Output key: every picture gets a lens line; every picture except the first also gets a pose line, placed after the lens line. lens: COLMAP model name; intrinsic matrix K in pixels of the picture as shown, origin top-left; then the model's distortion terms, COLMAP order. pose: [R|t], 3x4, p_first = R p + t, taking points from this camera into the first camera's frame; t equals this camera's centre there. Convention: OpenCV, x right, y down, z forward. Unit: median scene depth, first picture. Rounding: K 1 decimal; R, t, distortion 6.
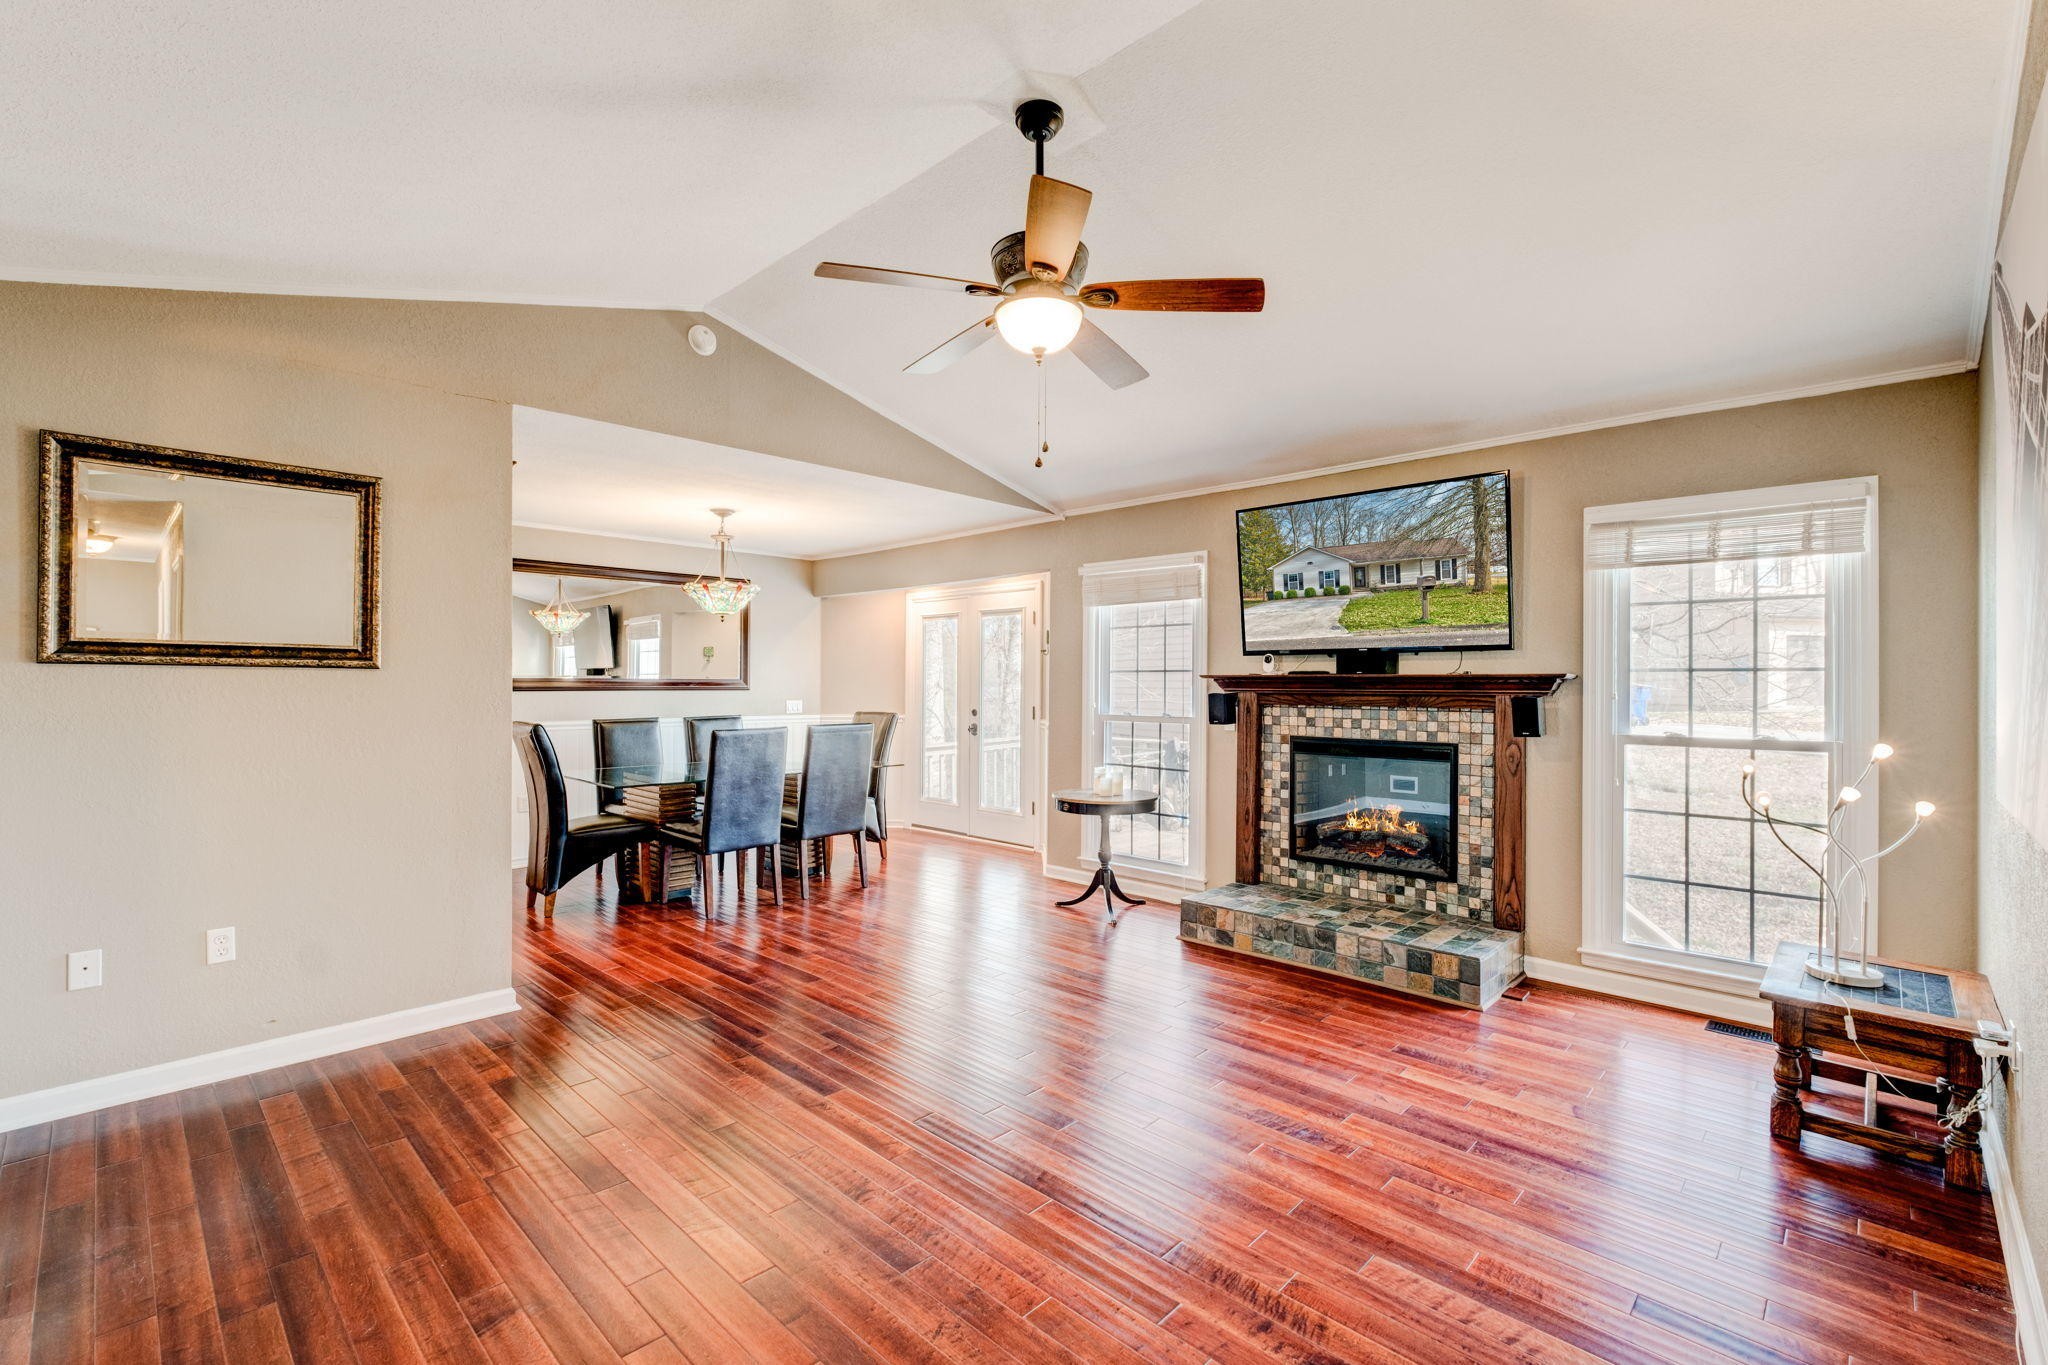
lens RADIAL K [[894.7, 0, 1030.0], [0, 894.7, 684.6], [0, 0, 1]] dist [-0.002722, -0.000381]
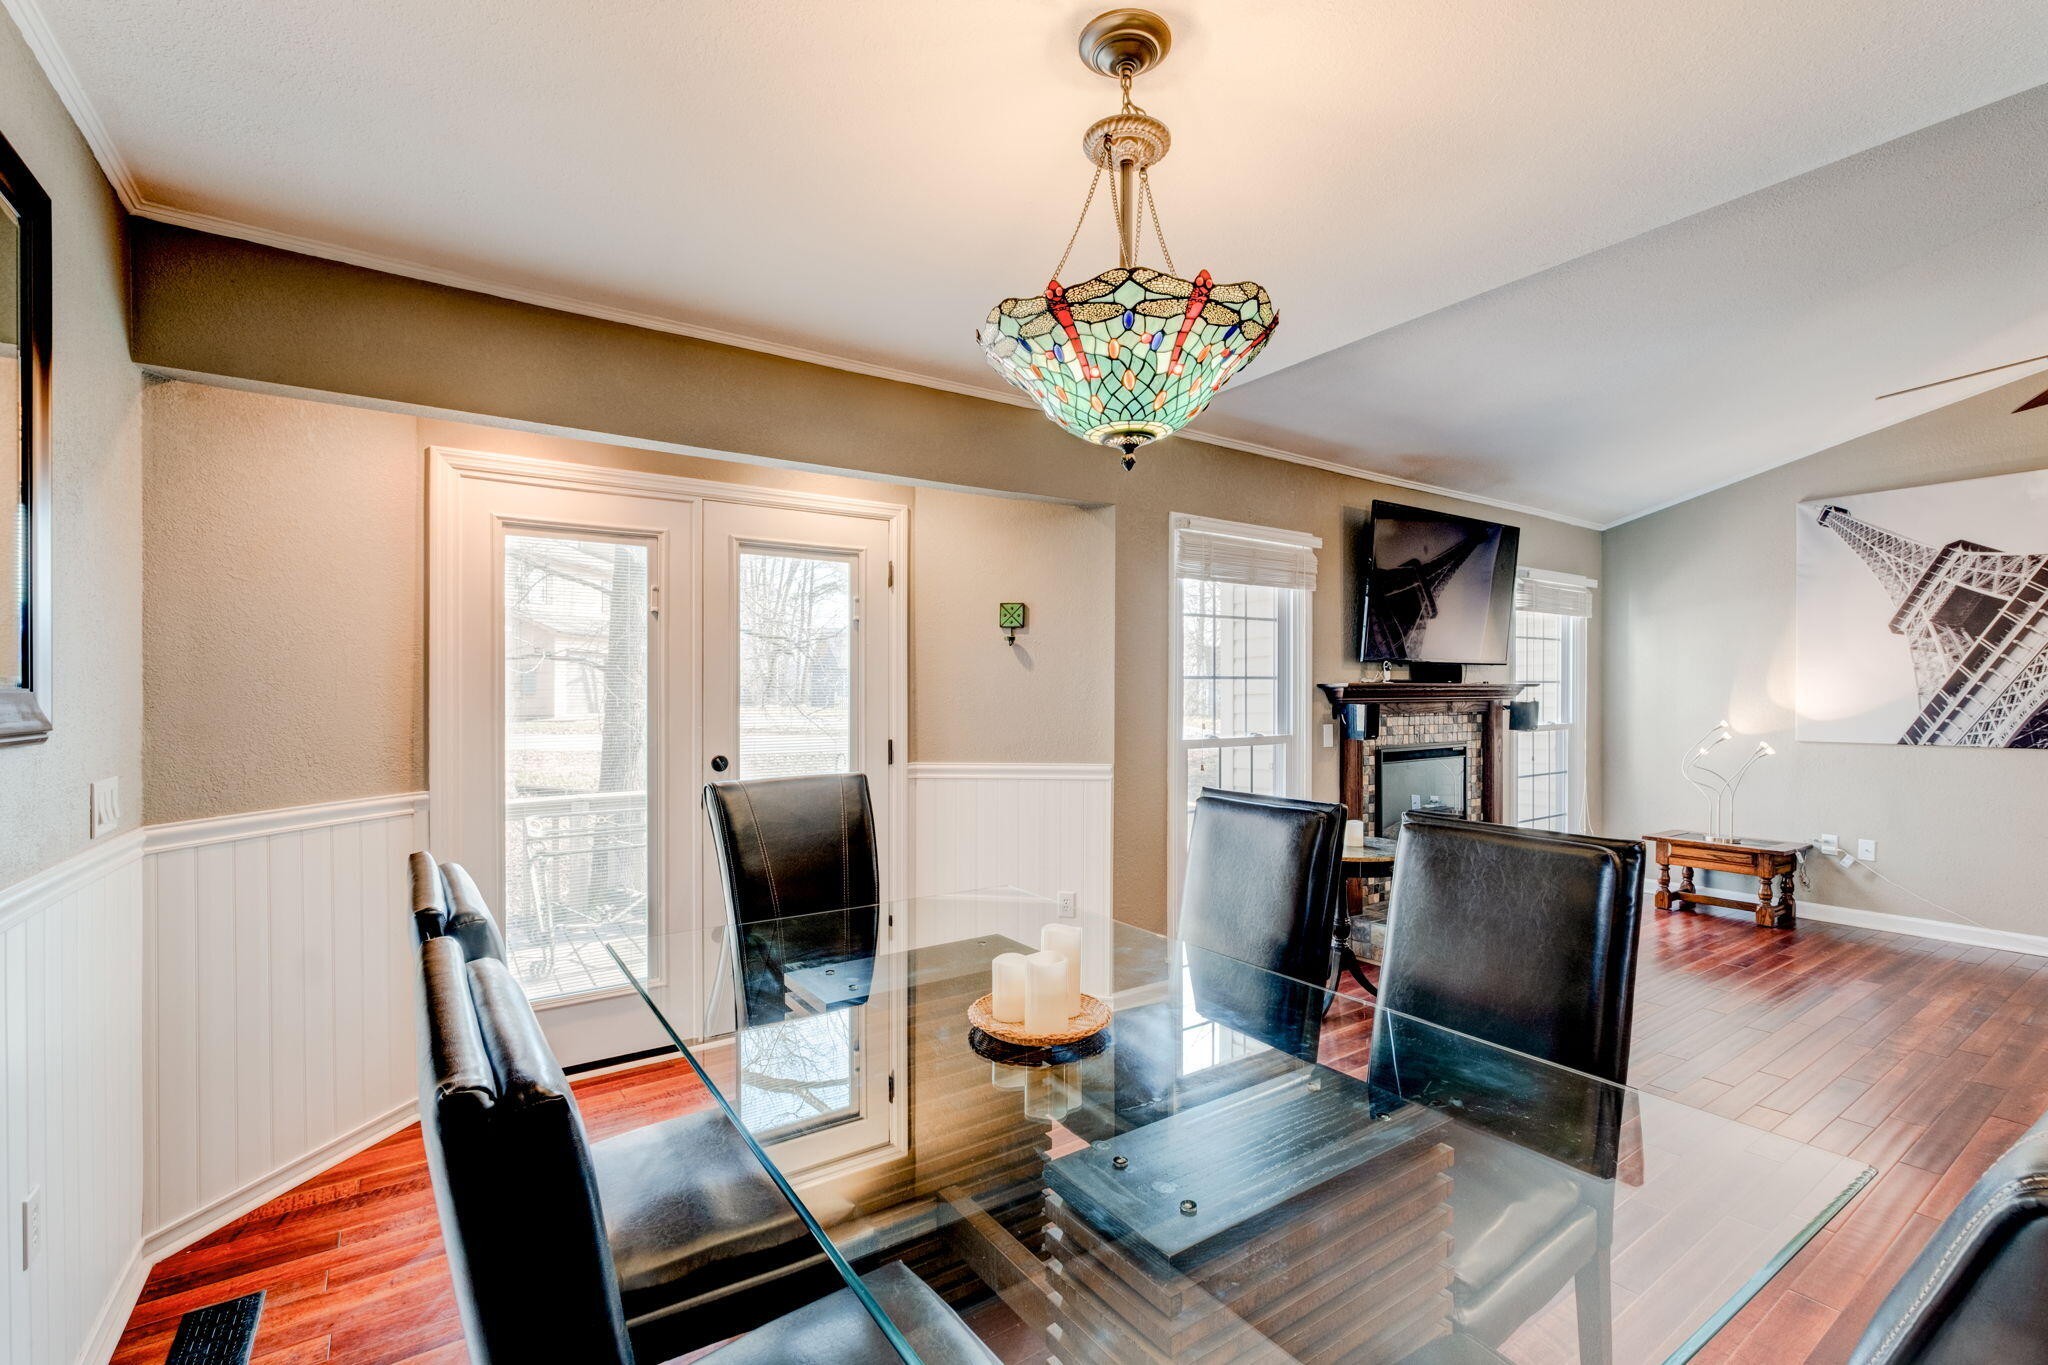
lens RADIAL K [[894.7, 0, 1039.4], [0, 894.7, 699.0], [0, 0, 1]] dist [-0.001849, -0.000176]
pose [[0.197776, -0.010030, 0.980196, -0.800410], [0.008128, 0.999930, 0.008592, -0.005910], [-0.980213, 0.006267, 0.197844, 1.287407]]
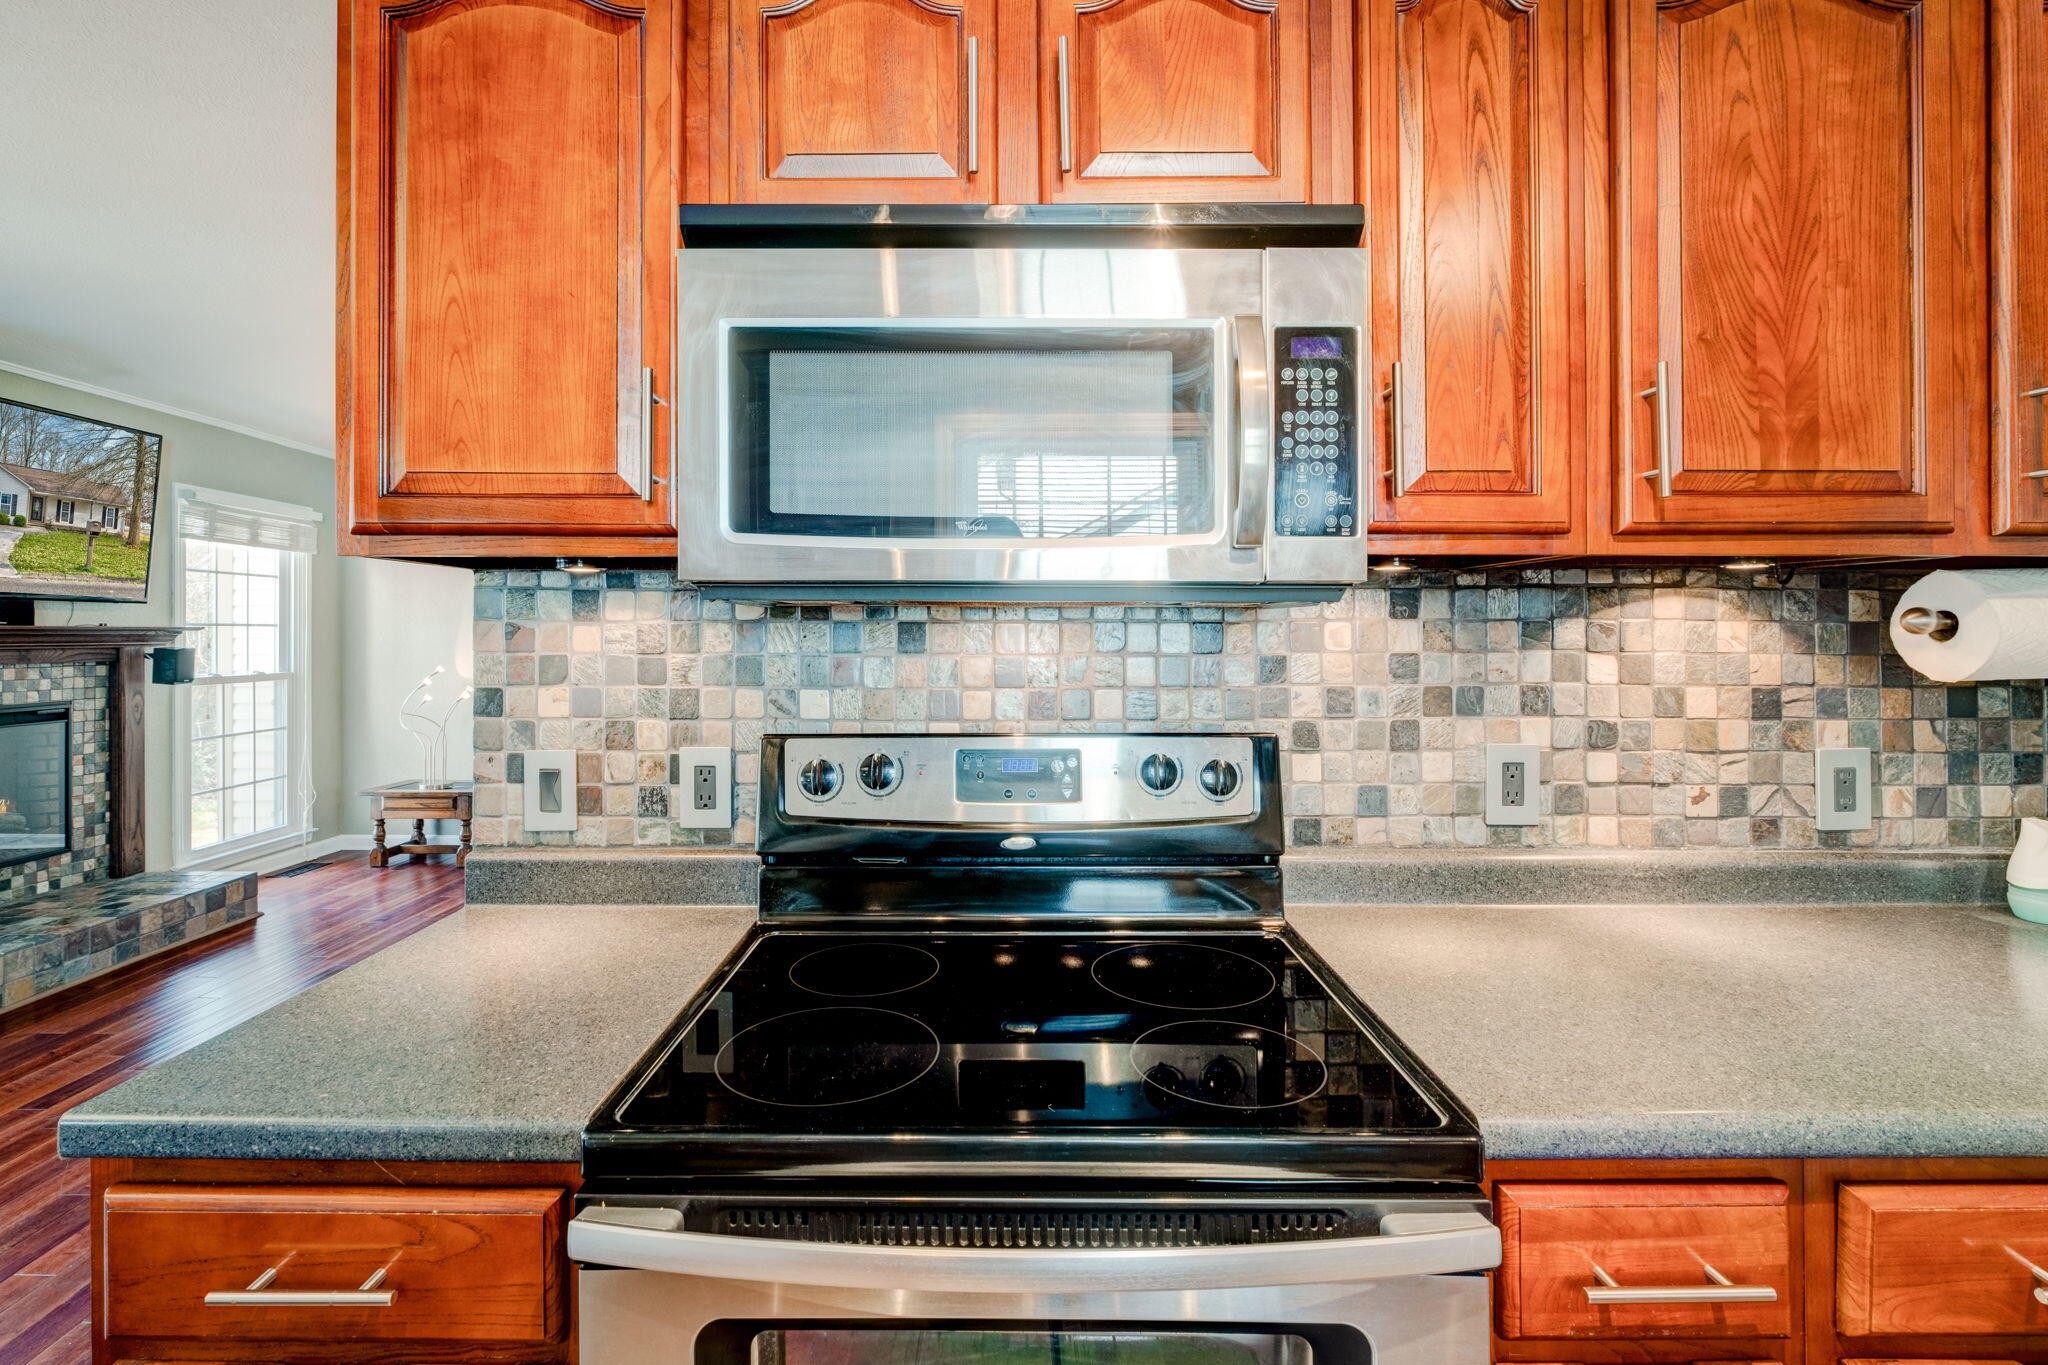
lens RADIAL K [[937.8, 0, 987.8], [0, 937.8, 630.6], [0, 0, 1]] dist [-0.002318, -0.000204]
pose [[-0.680017, -0.001176, 0.733195, -0.859209], [-0.000051, 0.999999, 0.001556, -0.008438], [-0.733196, 0.001021, -0.680016, 0.933928]]
